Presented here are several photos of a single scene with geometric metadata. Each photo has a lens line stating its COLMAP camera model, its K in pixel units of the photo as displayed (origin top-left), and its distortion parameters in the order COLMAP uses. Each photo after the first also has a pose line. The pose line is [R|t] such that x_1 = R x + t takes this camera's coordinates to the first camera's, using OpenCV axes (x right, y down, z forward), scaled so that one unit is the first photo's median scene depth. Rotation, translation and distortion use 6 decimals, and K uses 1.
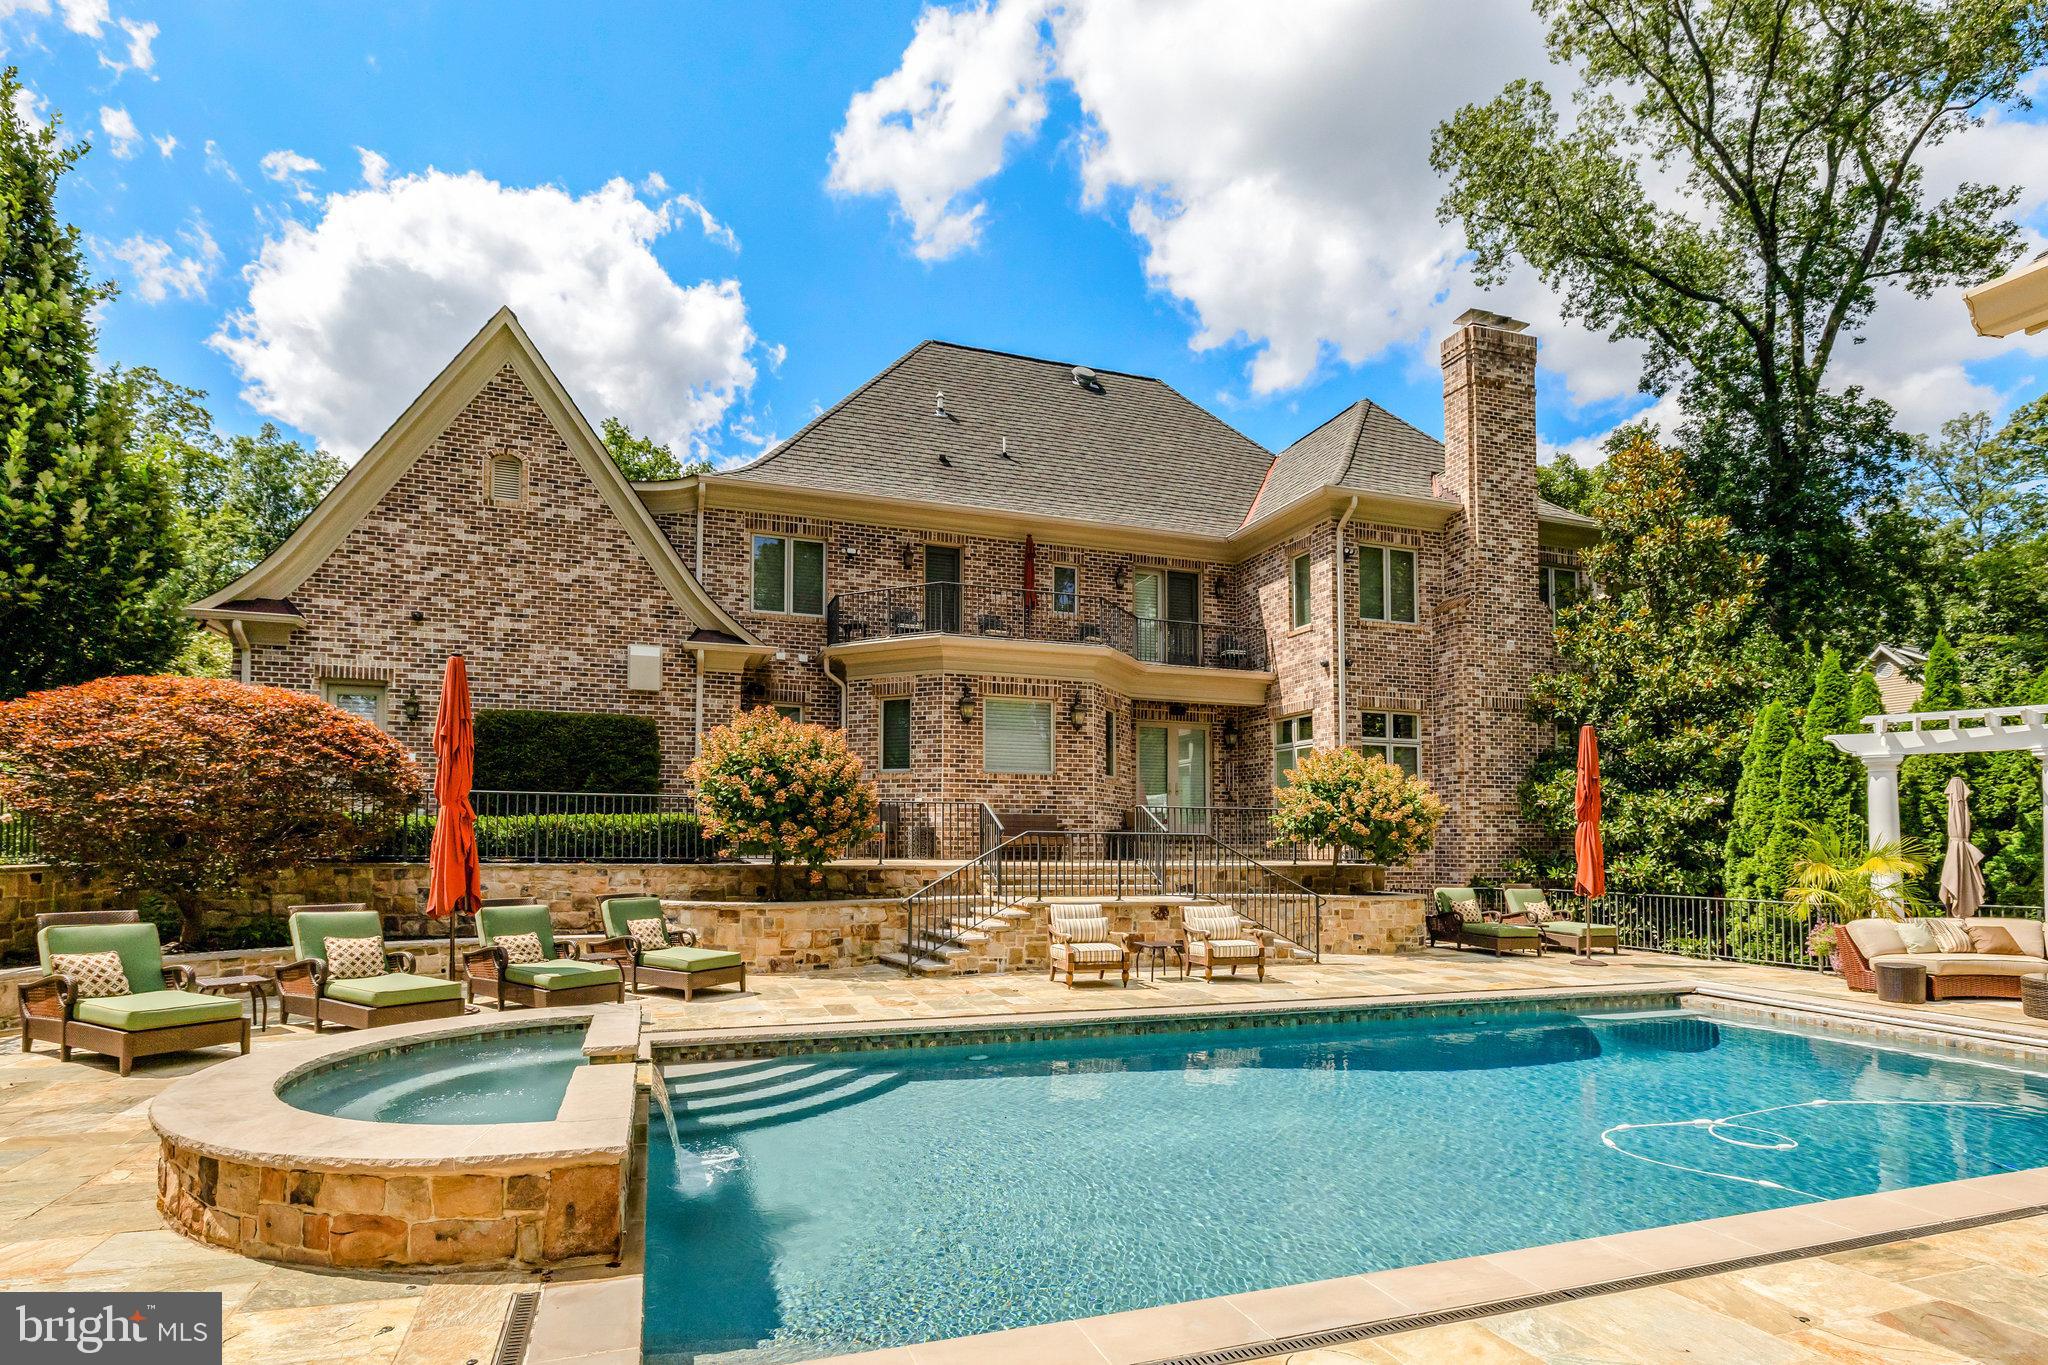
lens RADIAL K [[986.7, 0, 972.6], [0, 986.7, 822.7], [0, 0, 1]] dist [-0.009570, 0.001782]
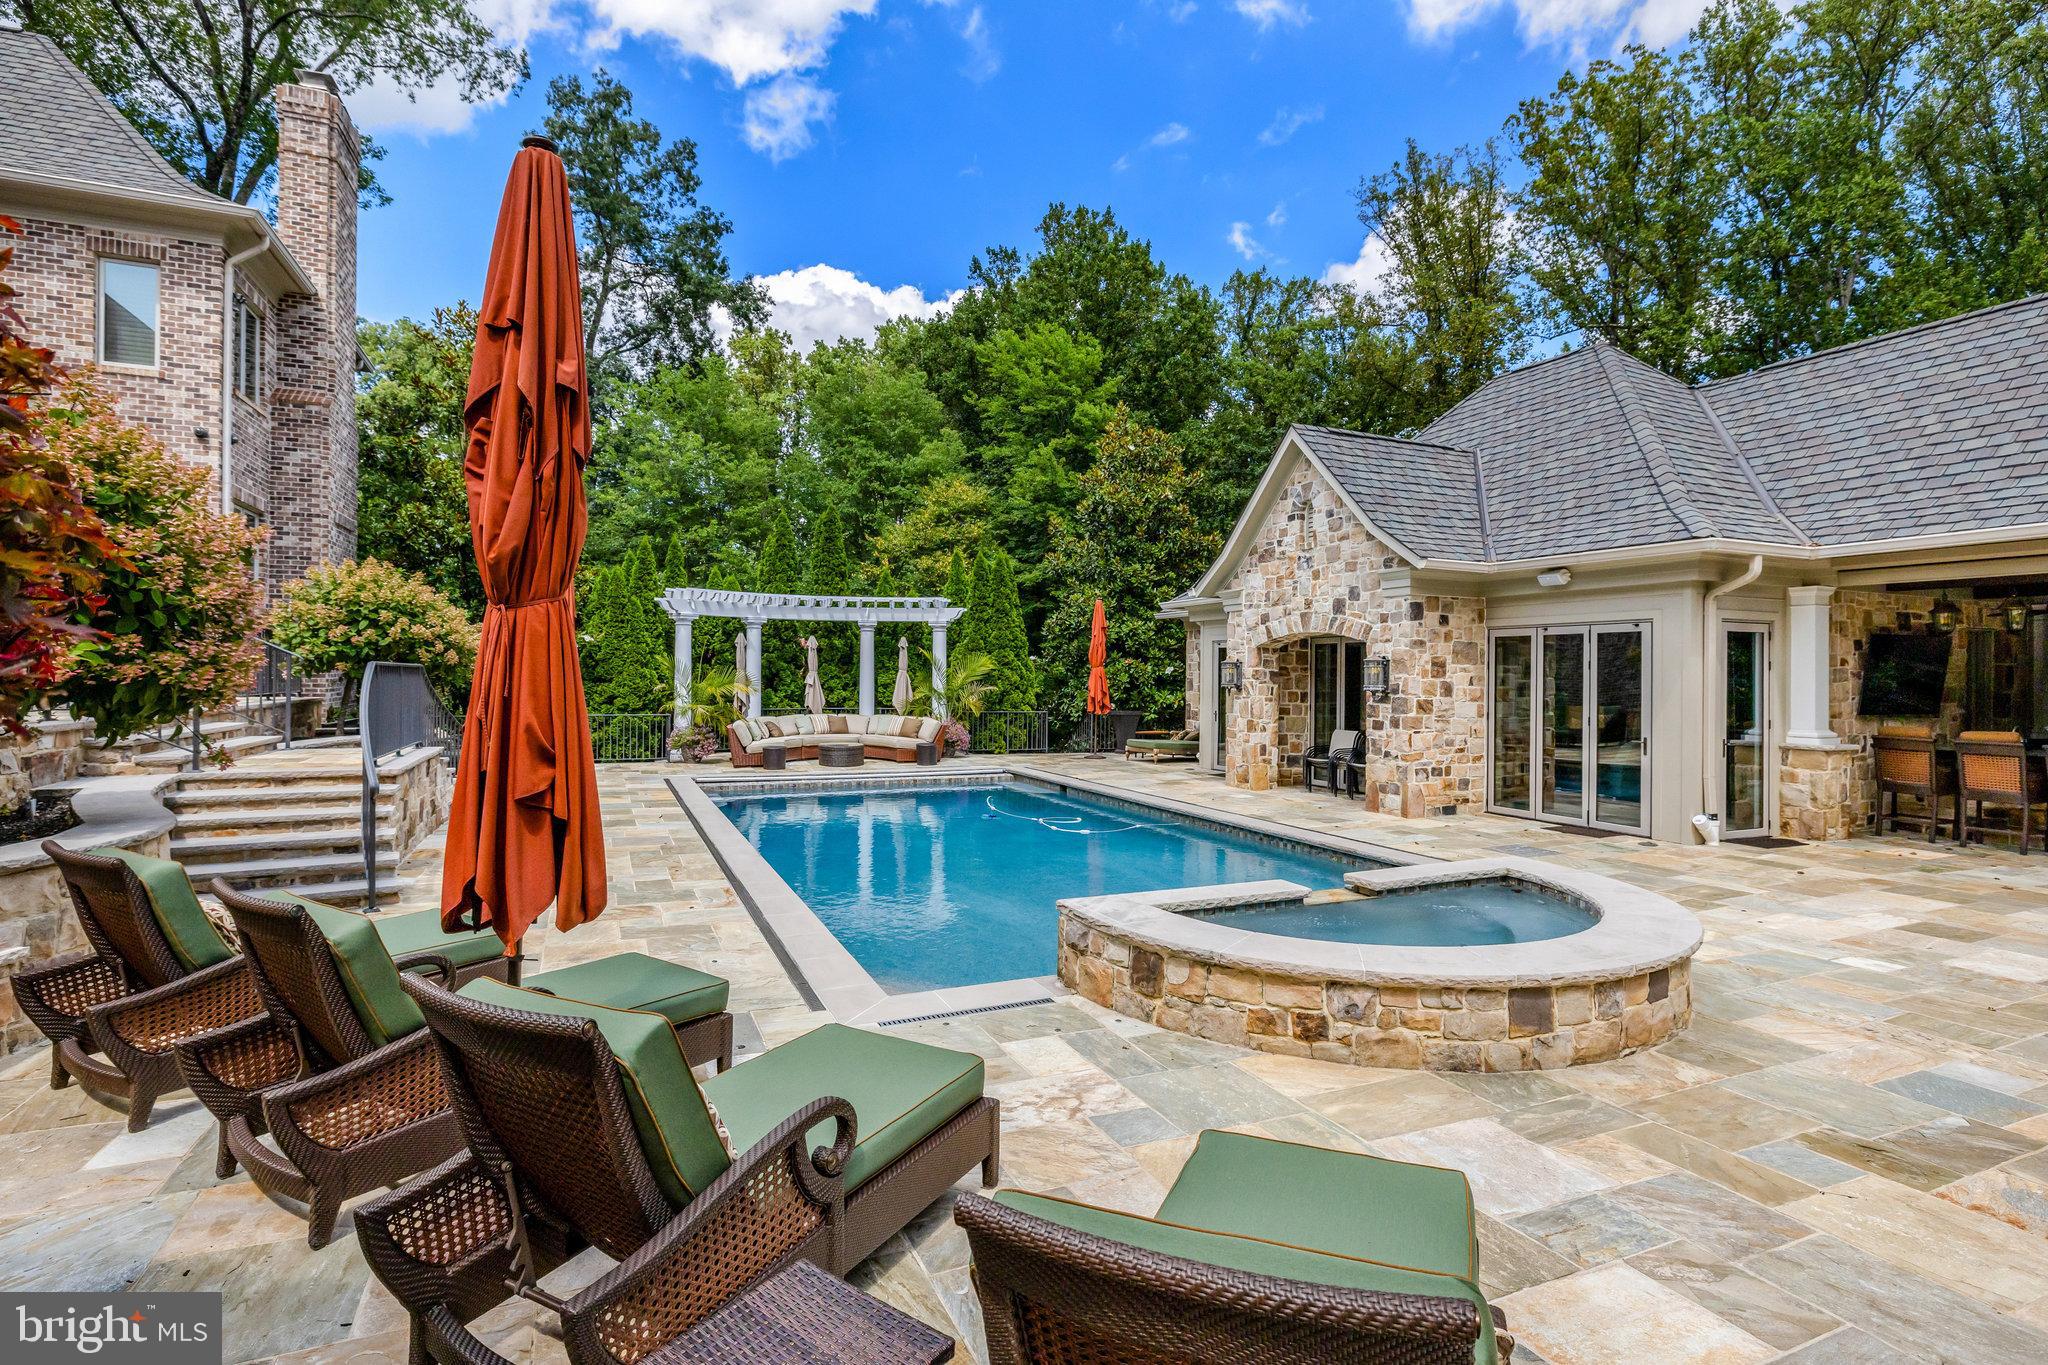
lens RADIAL K [[986.7, 0, 1011.1], [0, 986.7, 676.3], [0, 0, 1]] dist [-0.009570, 0.001782]
pose [[-0.083834, -0.010054, 0.996429, -0.503149], [-0.026948, 0.999606, 0.007819, 0.001798], [-0.996115, -0.026197, -0.084072, 0.505644]]
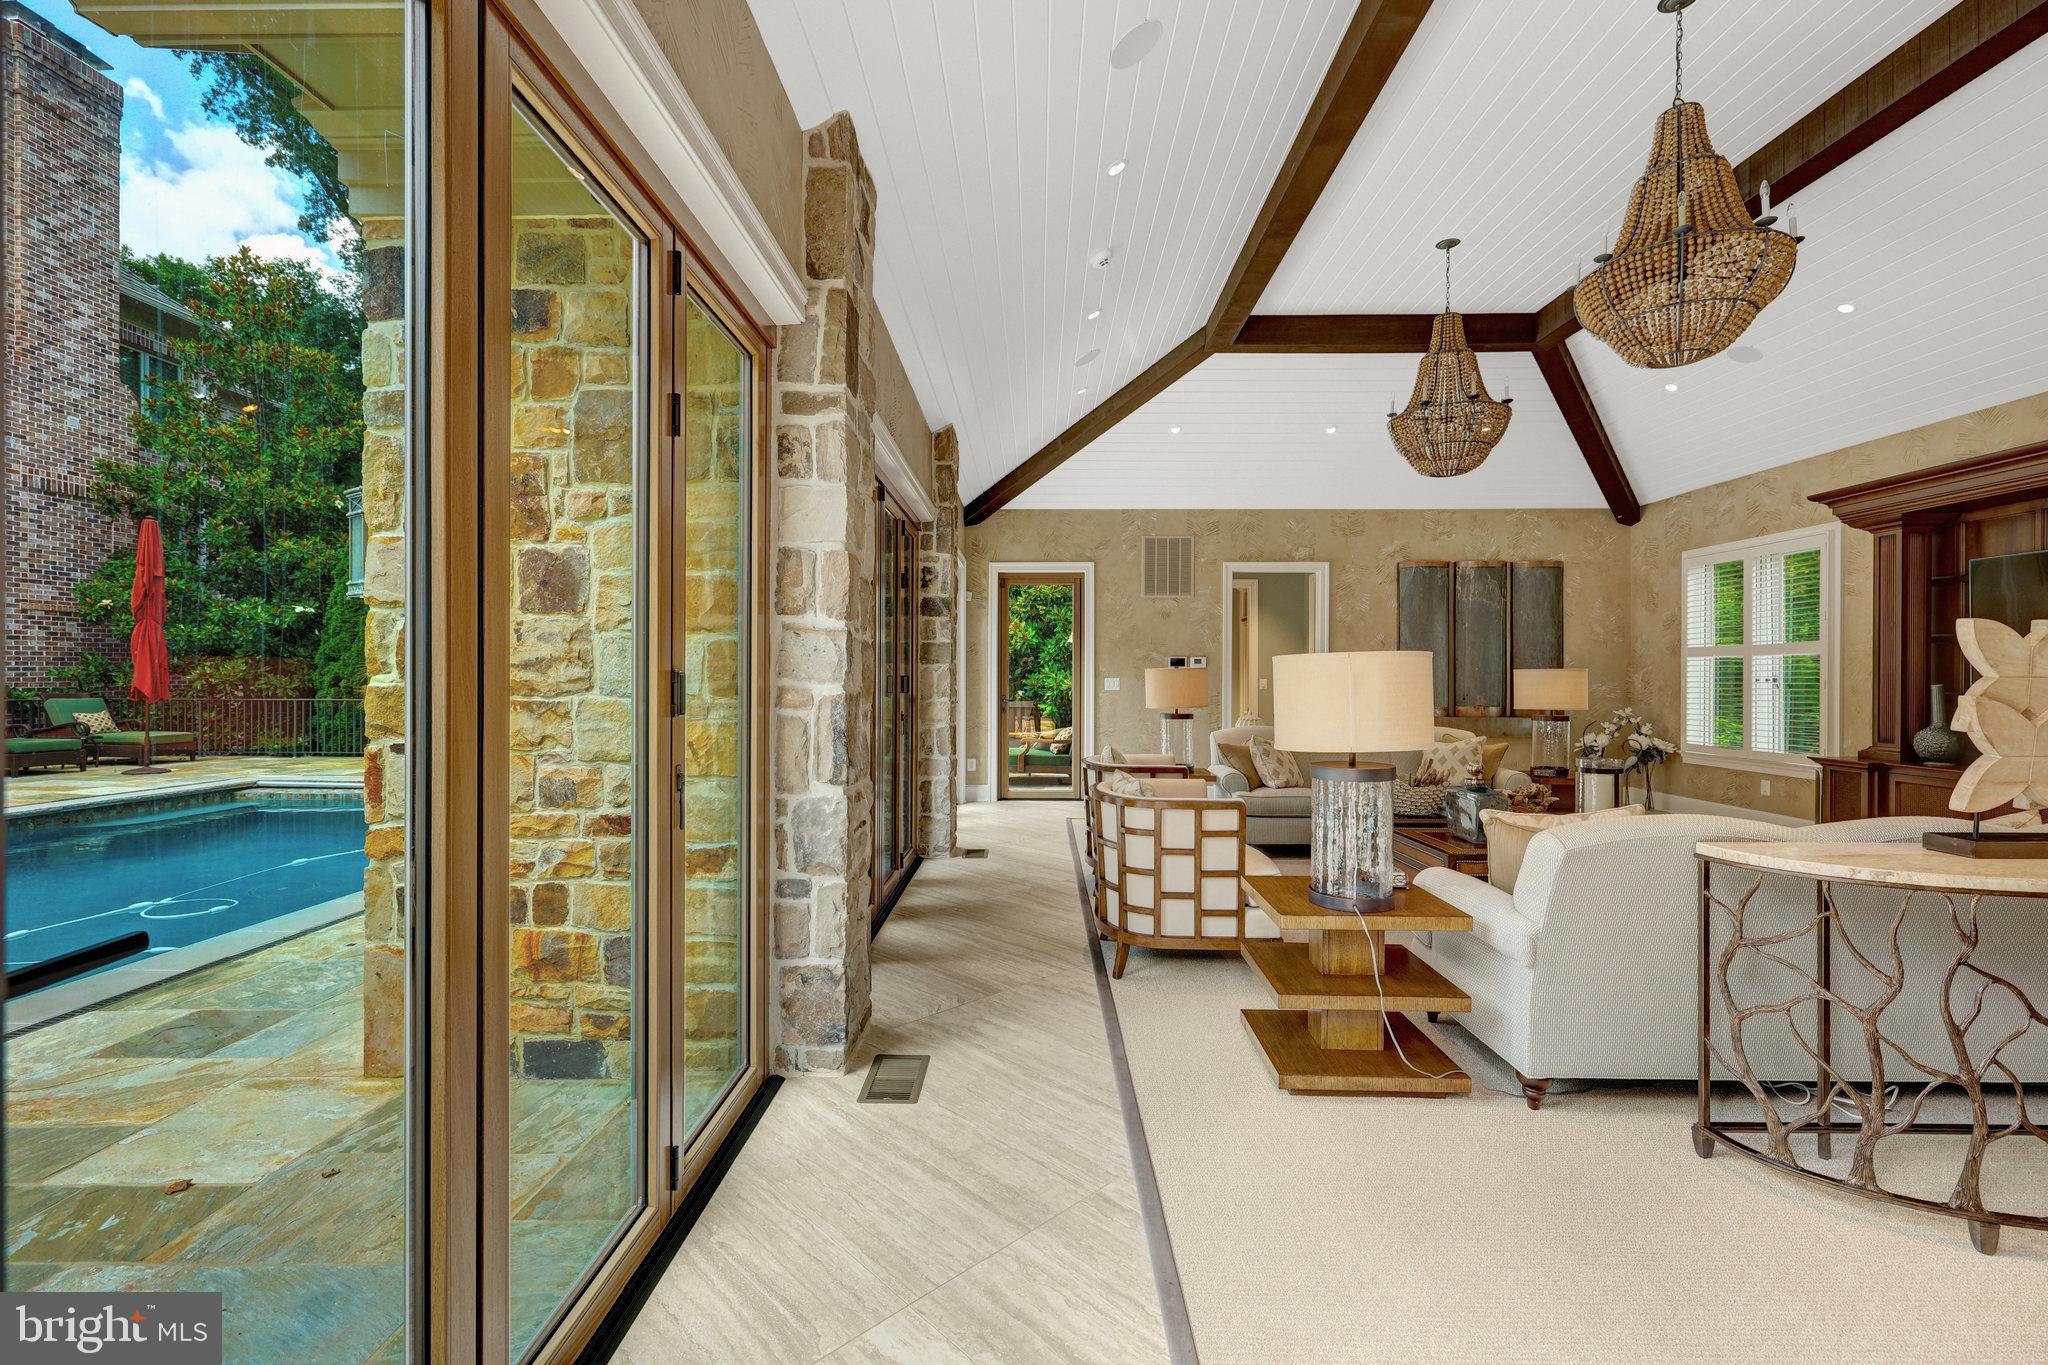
lens RADIAL K [[870.4, 0, 1007.8], [0, 870.4, 669.1], [0, 0, 1]] dist [0.000289, -0.000517]
pose [[0.323433, -0.005338, 0.946236, 0.096019], [-0.012499, 0.999873, 0.009913, 0.023094], [-0.946169, -0.015033, 0.323325, -0.040365]]
